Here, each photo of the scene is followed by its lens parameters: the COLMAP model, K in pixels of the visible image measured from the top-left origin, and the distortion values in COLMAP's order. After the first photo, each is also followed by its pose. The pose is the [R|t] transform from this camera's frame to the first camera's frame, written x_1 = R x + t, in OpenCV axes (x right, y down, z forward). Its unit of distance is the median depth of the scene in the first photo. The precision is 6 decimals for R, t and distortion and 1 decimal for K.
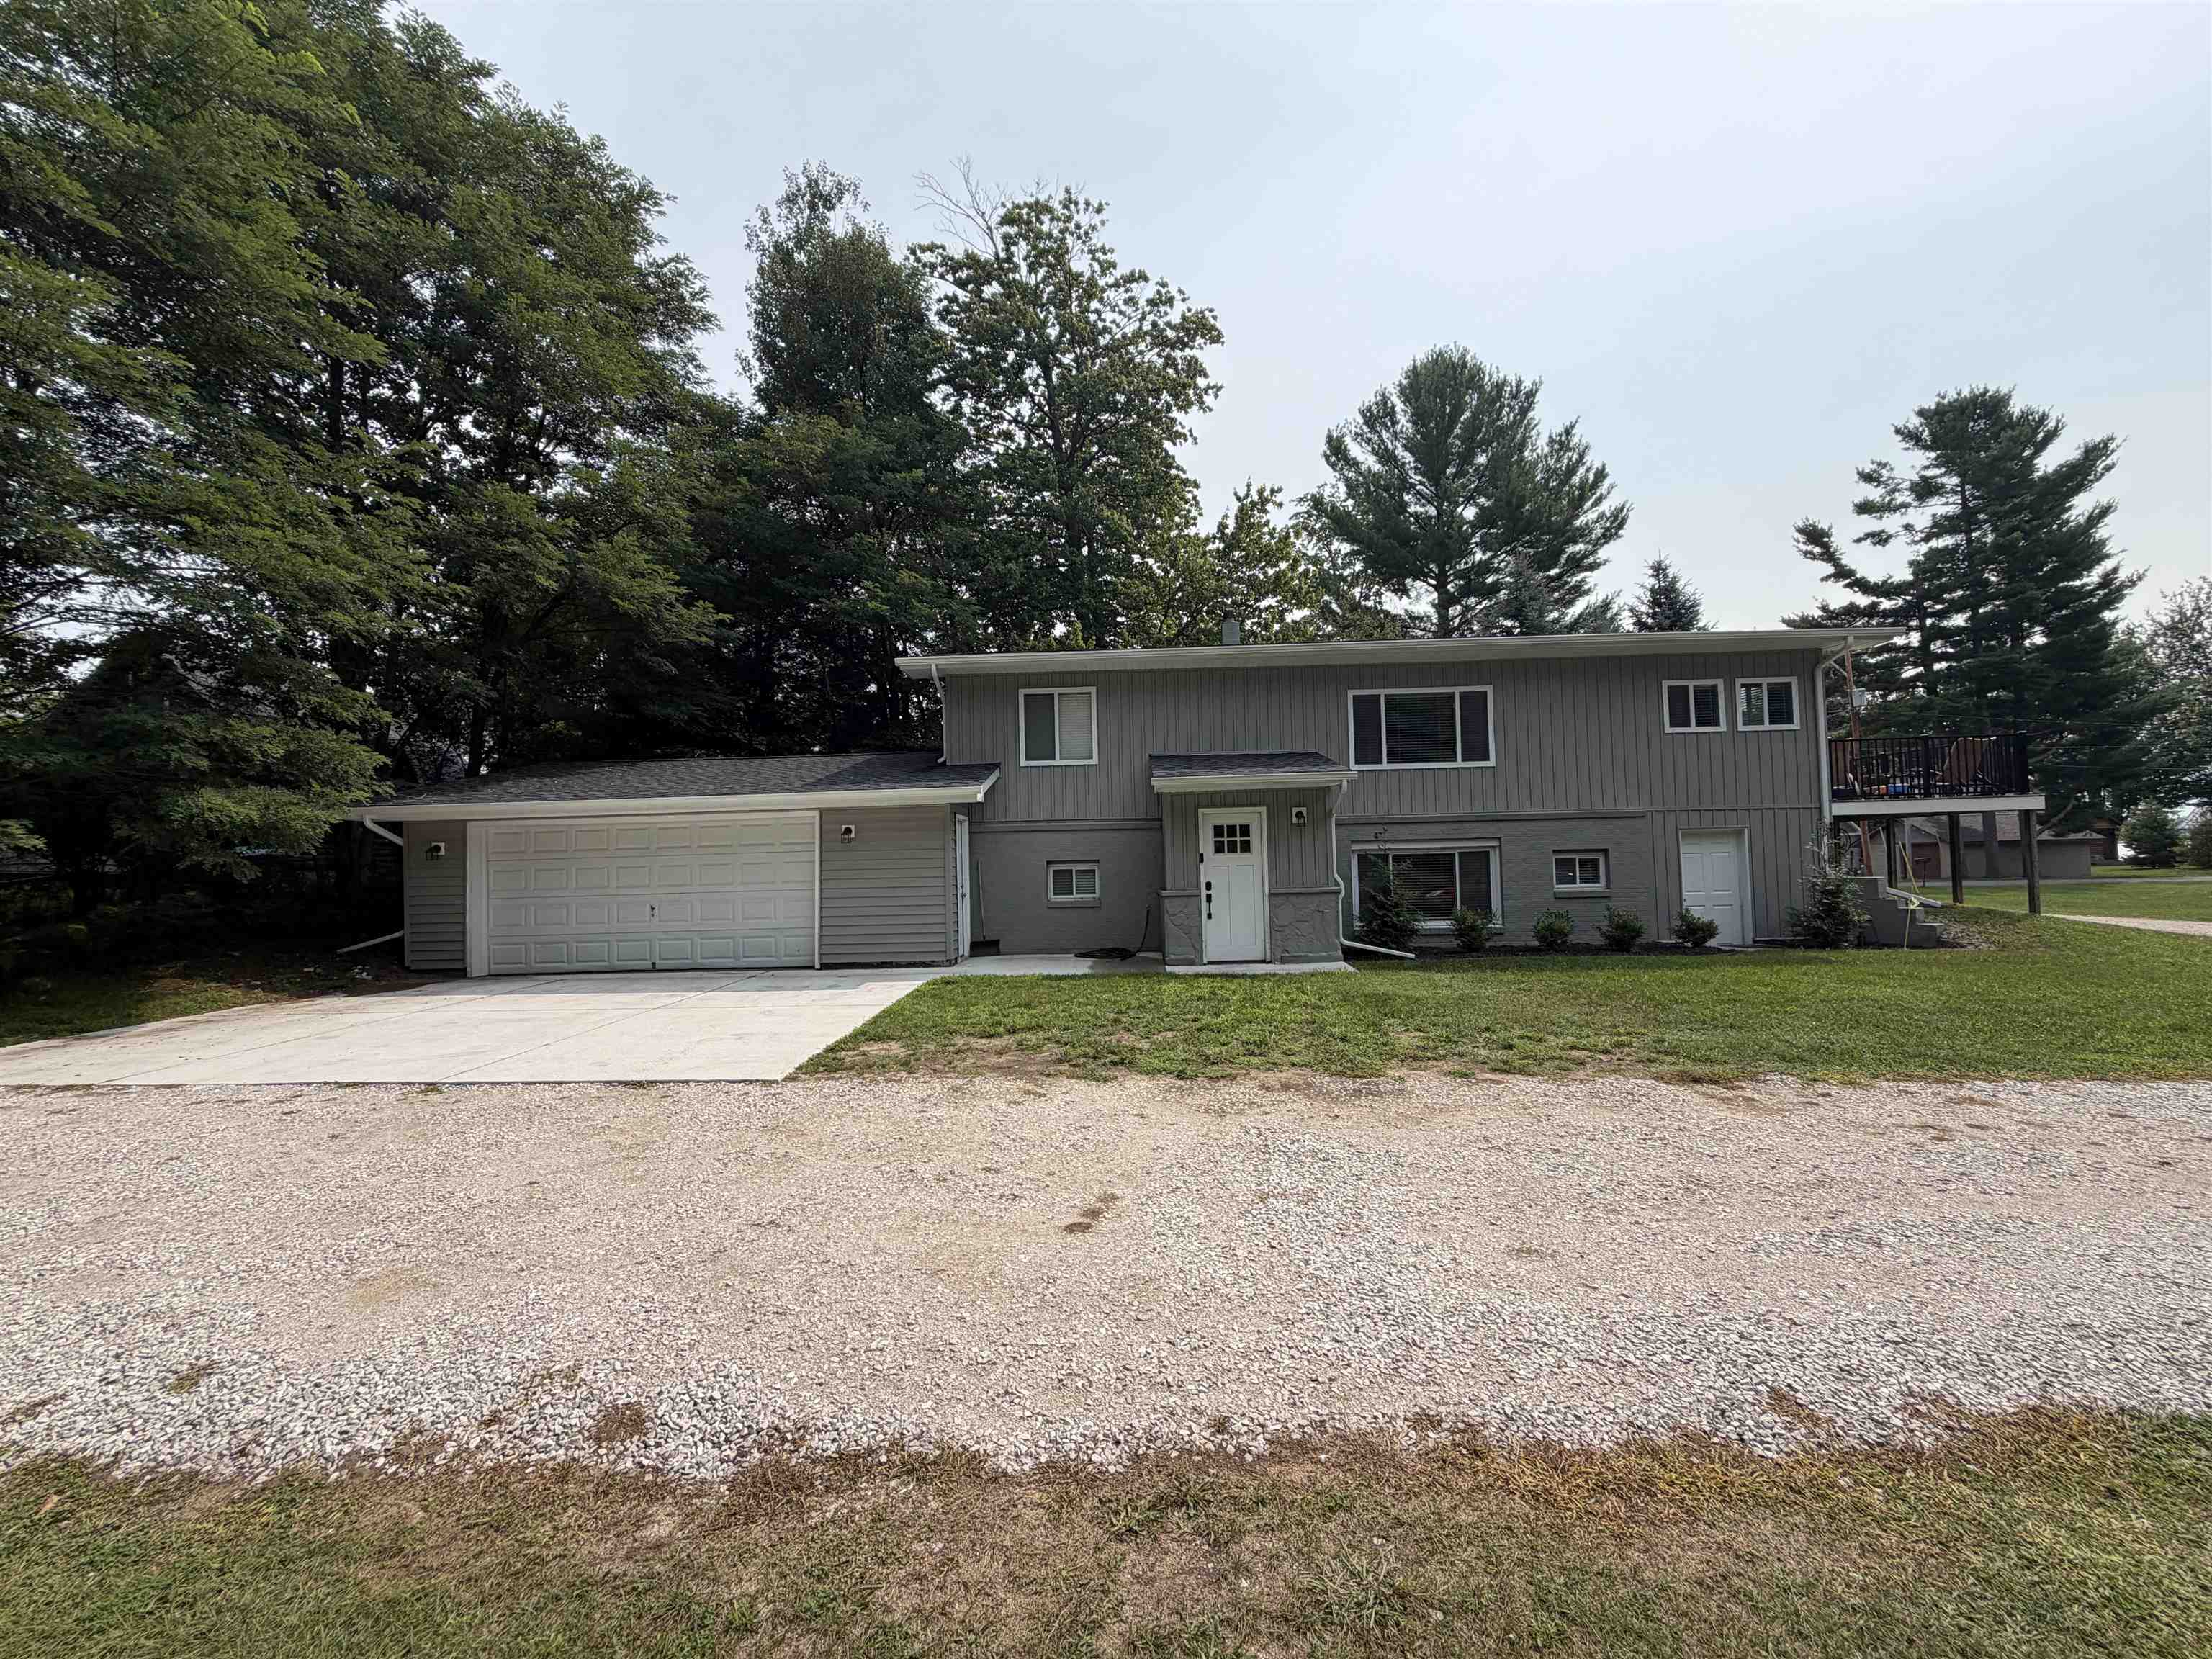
lens RADIAL K [[879.3, 0, 1106.0], [0, 879.3, 829.5], [0, 0, 1]] dist [0.002601, 0.000419]
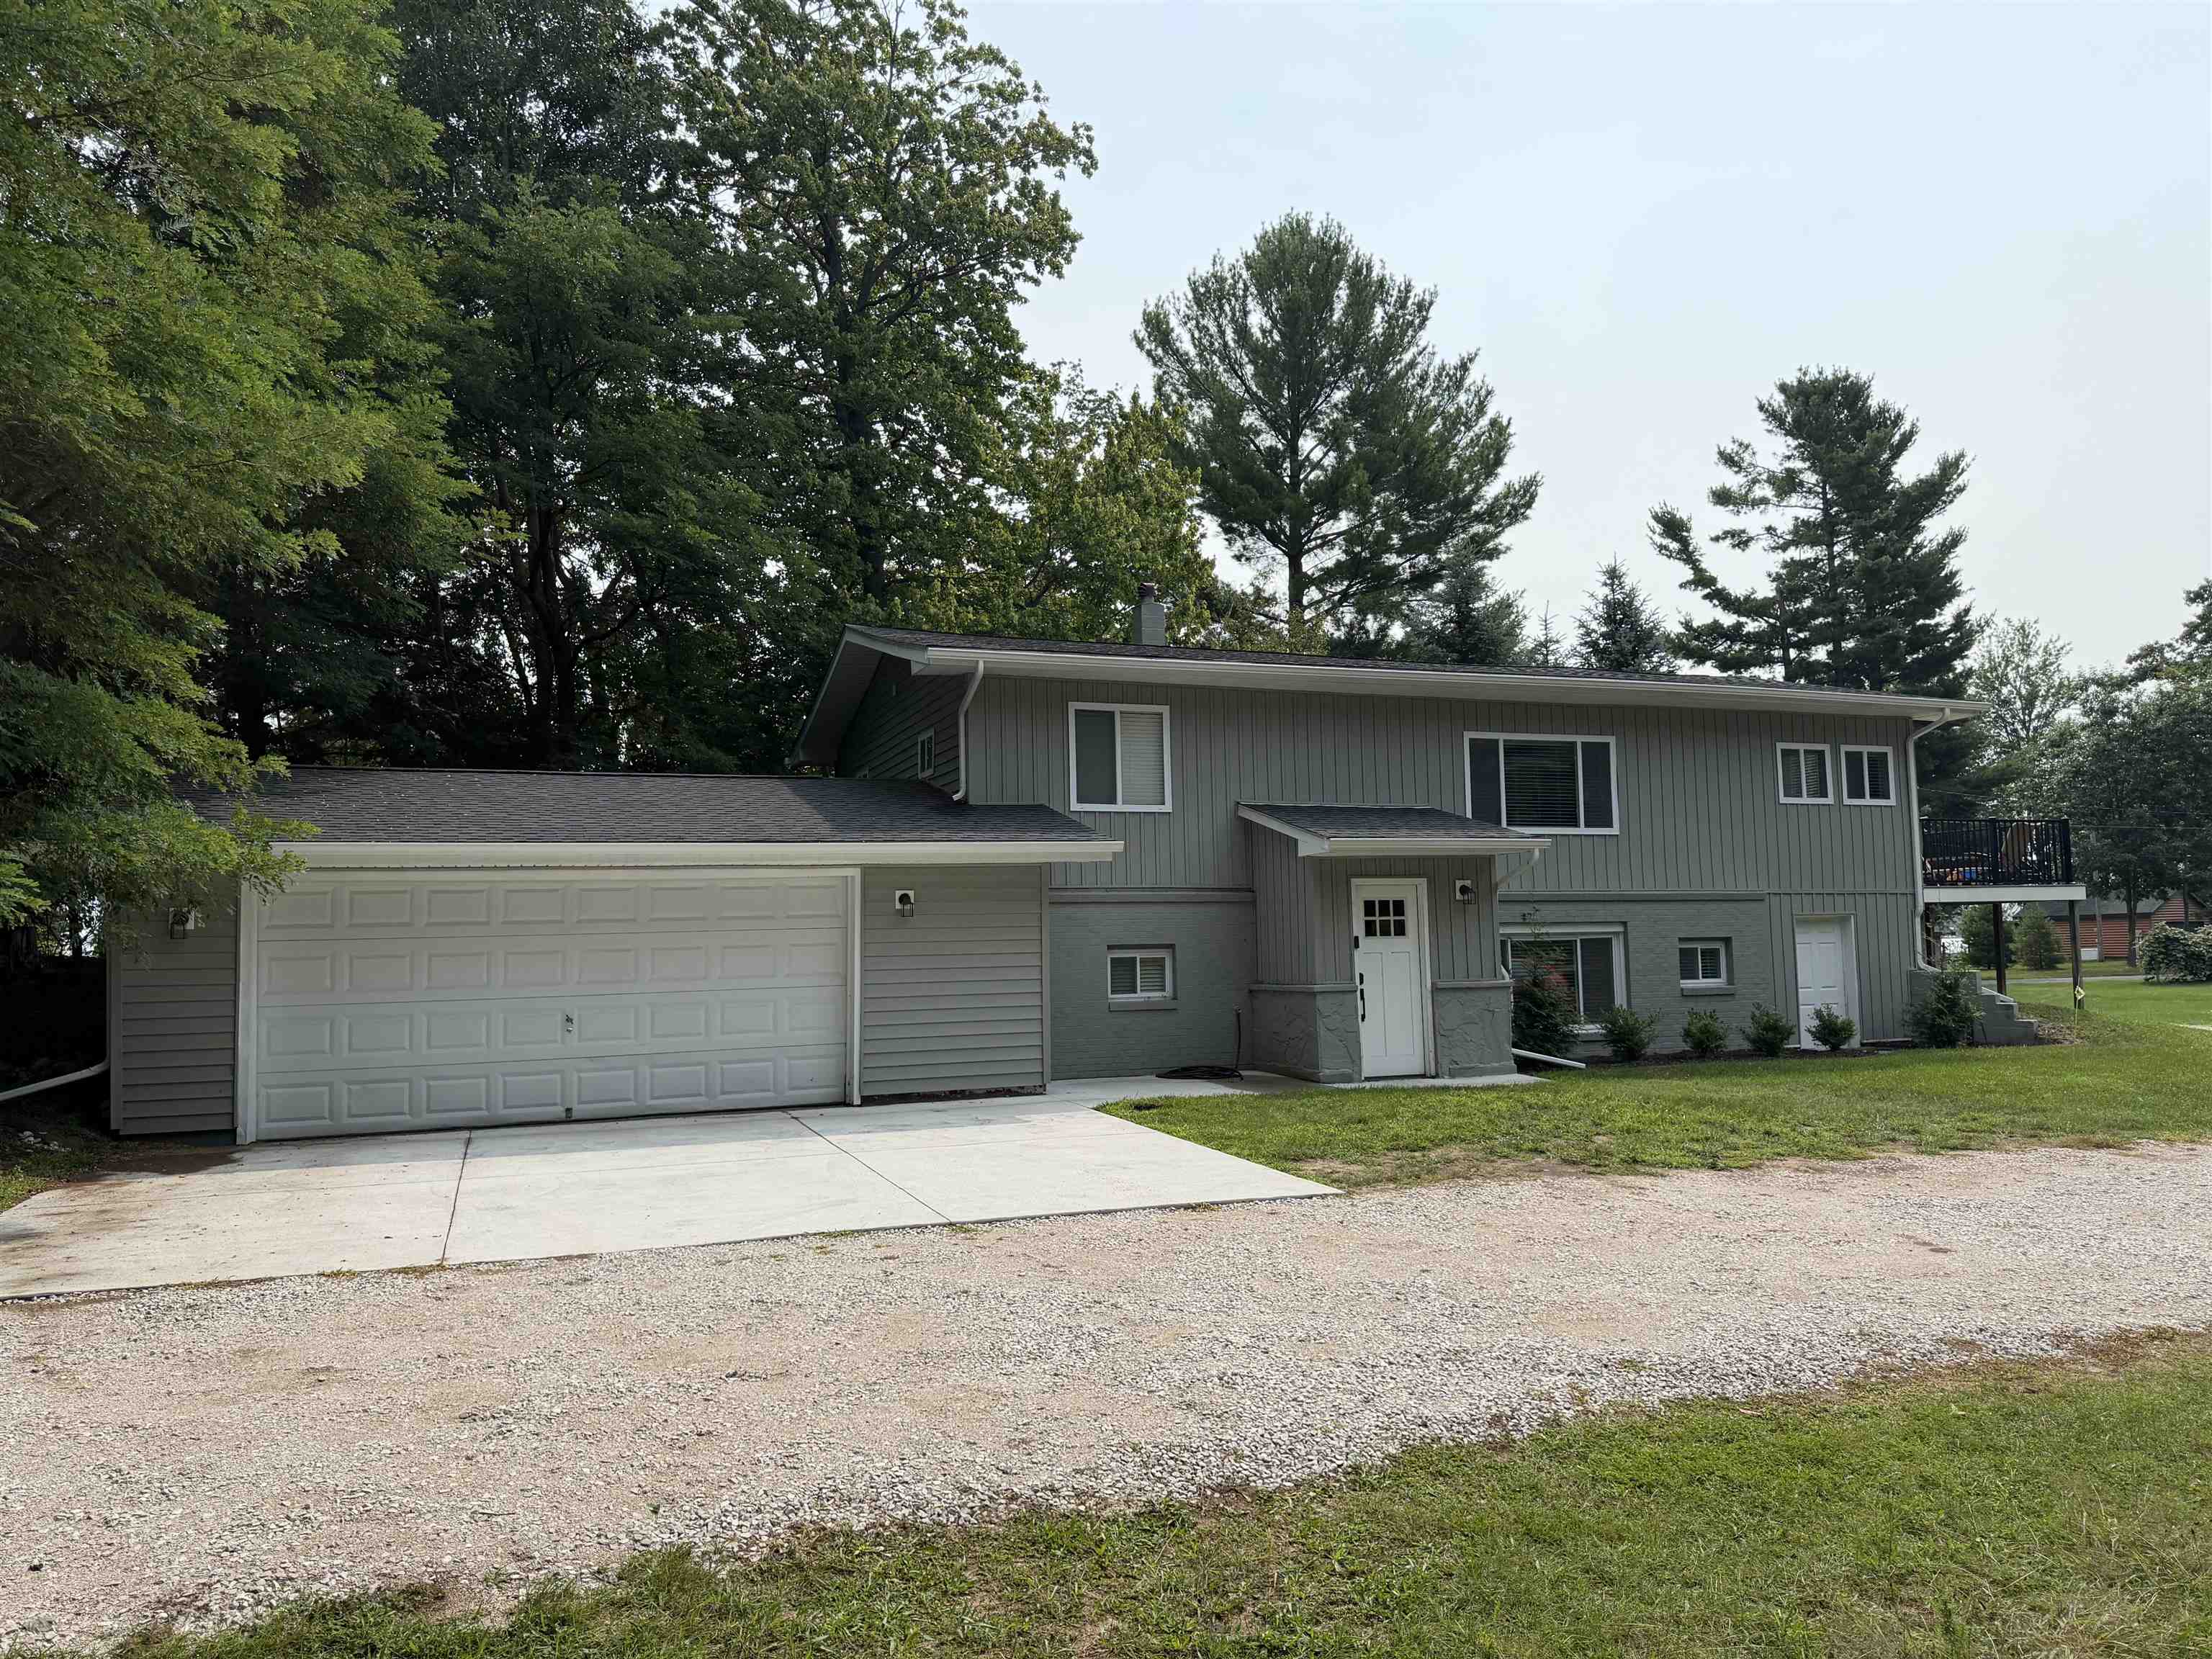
lens RADIAL K [[1577.4, 0, 1103.2], [0, 1577.4, 813.7], [0, 0, 1]] dist [0.137476, -0.245439]
pose [[0.917952, 0.039364, 0.394734, -0.321812], [-0.017124, 0.998069, -0.059707, 0.003201], [-0.396322, 0.048049, 0.916853, -0.096157]]
